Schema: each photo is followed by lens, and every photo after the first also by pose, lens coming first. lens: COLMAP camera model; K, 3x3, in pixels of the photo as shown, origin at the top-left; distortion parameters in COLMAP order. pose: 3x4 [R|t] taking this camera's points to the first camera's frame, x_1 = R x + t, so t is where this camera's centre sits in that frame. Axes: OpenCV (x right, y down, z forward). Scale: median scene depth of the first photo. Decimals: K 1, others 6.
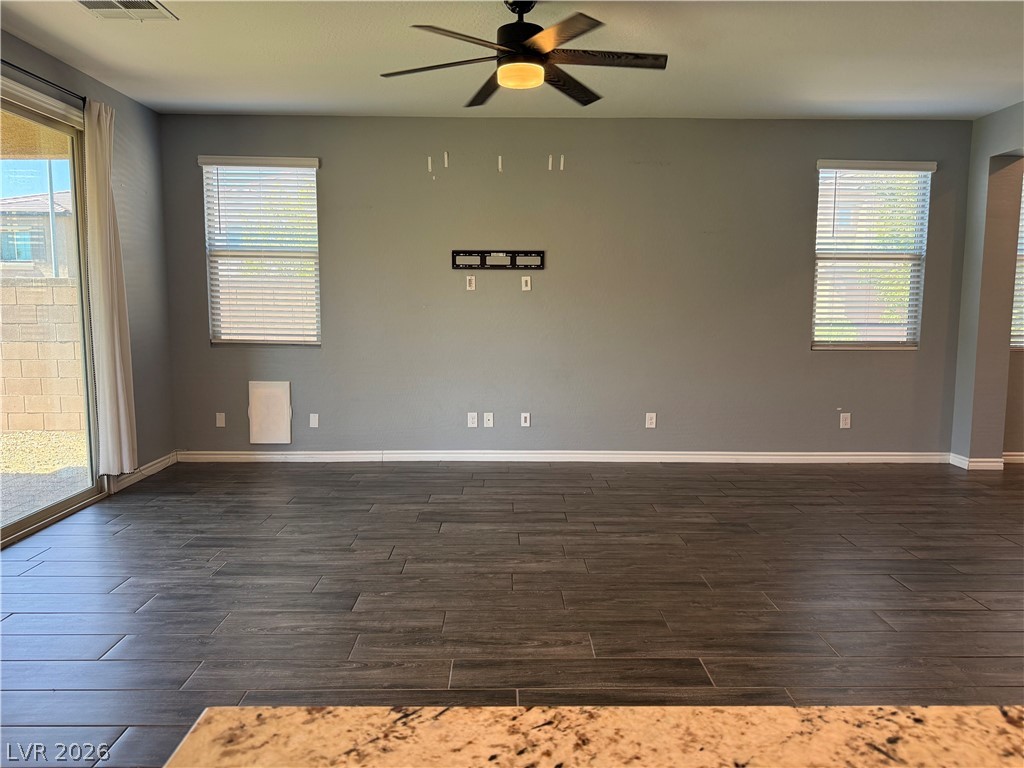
lens RADIAL K [[717.9, 0, 514.8], [0, 717.9, 379.1], [0, 0, 1]] dist [0.067505, -0.083025]
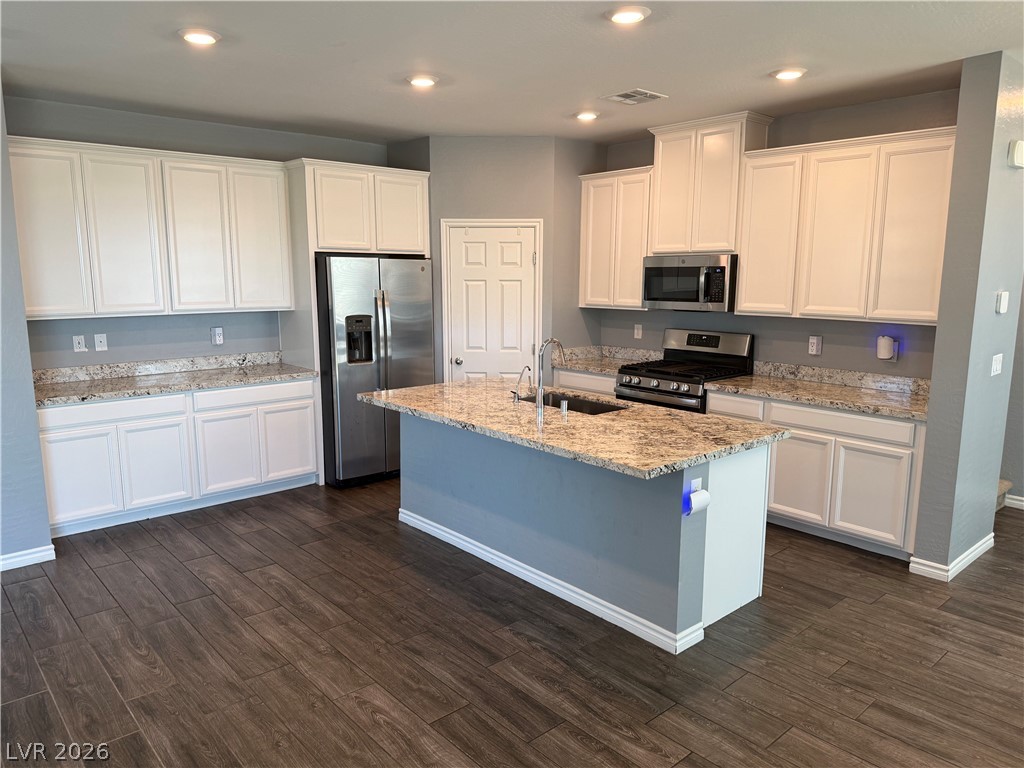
lens RADIAL K [[717.9, 0, 511.7], [0, 717.9, 391.0], [0, 0, 1]] dist [0.067505, -0.083025]
pose [[-0.651547, -0.133666, 0.746739, -0.364459], [0.077093, 0.967592, 0.240464, -0.126052], [-0.754680, 0.214242, -0.620127, 0.503881]]
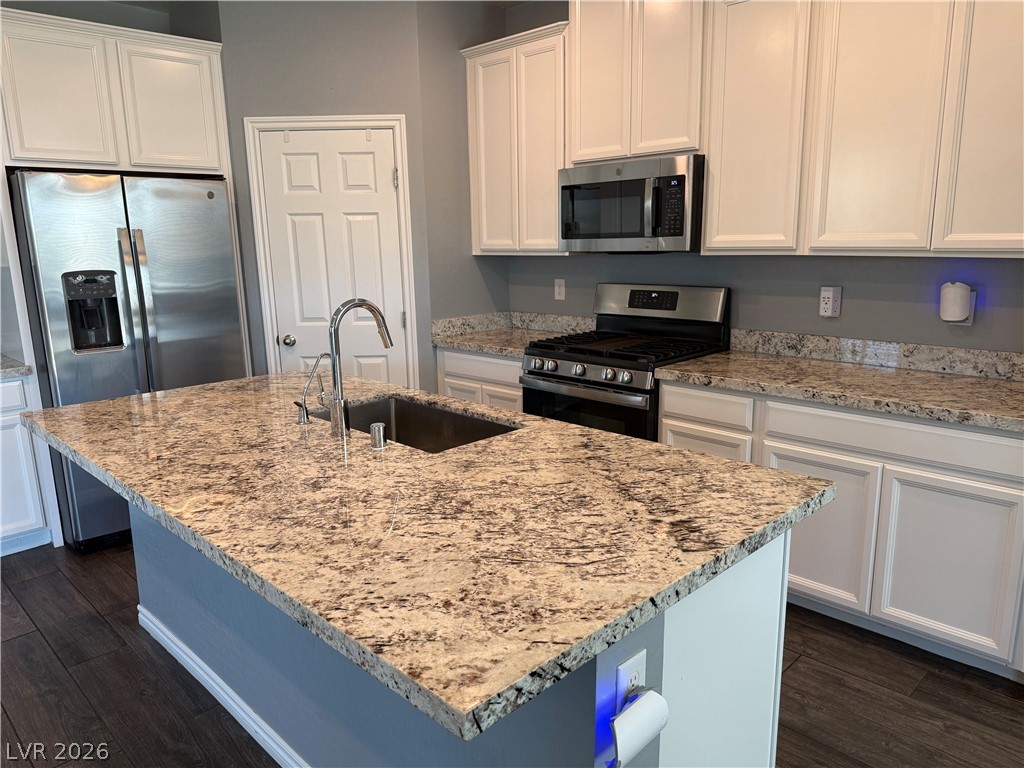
lens RADIAL K [[717.9, 0, 517.3], [0, 717.9, 392.6], [0, 0, 1]] dist [0.067505, -0.083025]
pose [[-0.701616, -0.145457, 0.697551, -0.161758], [0.091665, 0.952384, 0.290795, -0.053346], [-0.706635, 0.267967, -0.654875, 0.204372]]
